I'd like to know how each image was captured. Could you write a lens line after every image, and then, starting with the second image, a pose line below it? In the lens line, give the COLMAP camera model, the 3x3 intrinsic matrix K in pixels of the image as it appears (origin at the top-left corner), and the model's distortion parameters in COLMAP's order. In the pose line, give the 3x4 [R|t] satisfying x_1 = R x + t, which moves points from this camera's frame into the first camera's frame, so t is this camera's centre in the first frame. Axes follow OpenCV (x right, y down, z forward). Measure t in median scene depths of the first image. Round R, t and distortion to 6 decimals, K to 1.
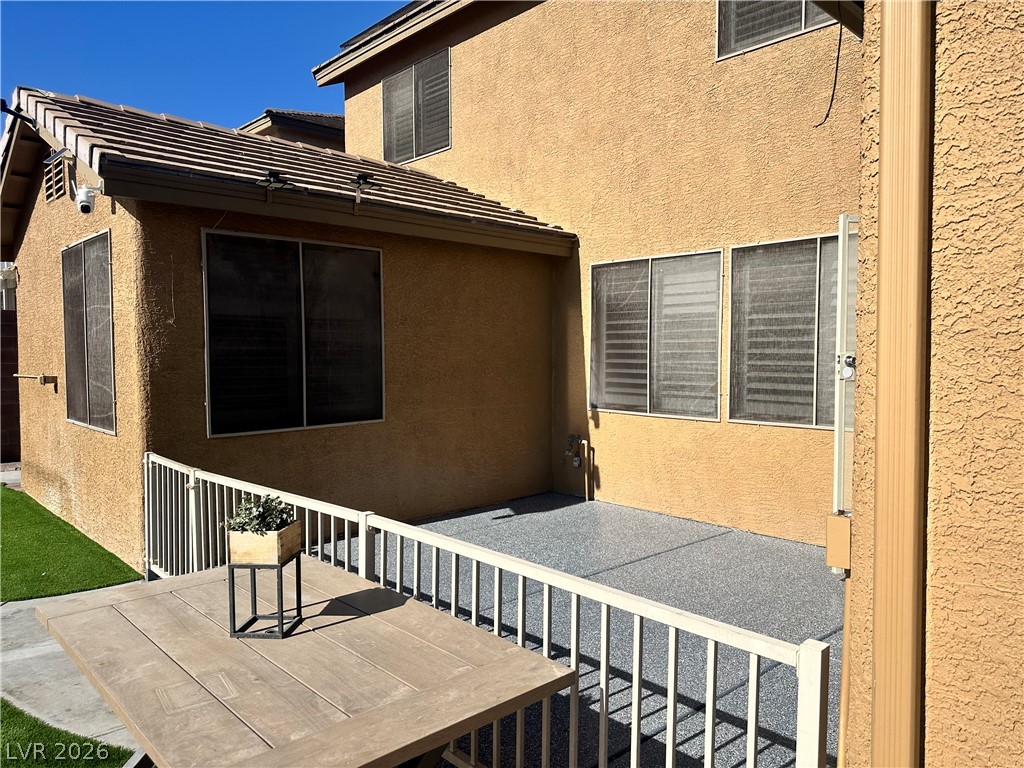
lens RADIAL K [[717.1, 0, 512.0], [0, 717.1, 384.0], [0, 0, 1]] dist [0.081309, -0.090564]
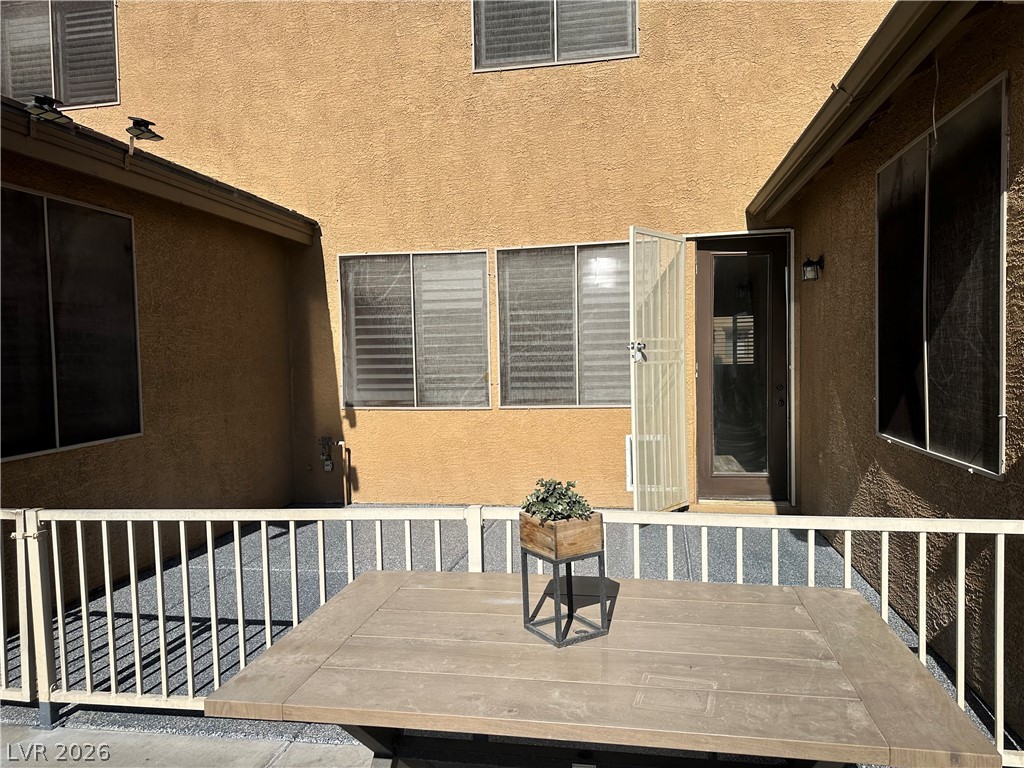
lens RADIAL K [[713.1, 0, 515.4], [0, 713.1, 383.3], [0, 0, 1]] dist [0.112869, -0.146168]
pose [[0.802712, -0.039276, 0.595072, -0.320259], [0.046709, 0.998904, 0.002923, 0.011827], [-0.594535, 0.025449, 0.803667, 0.119614]]
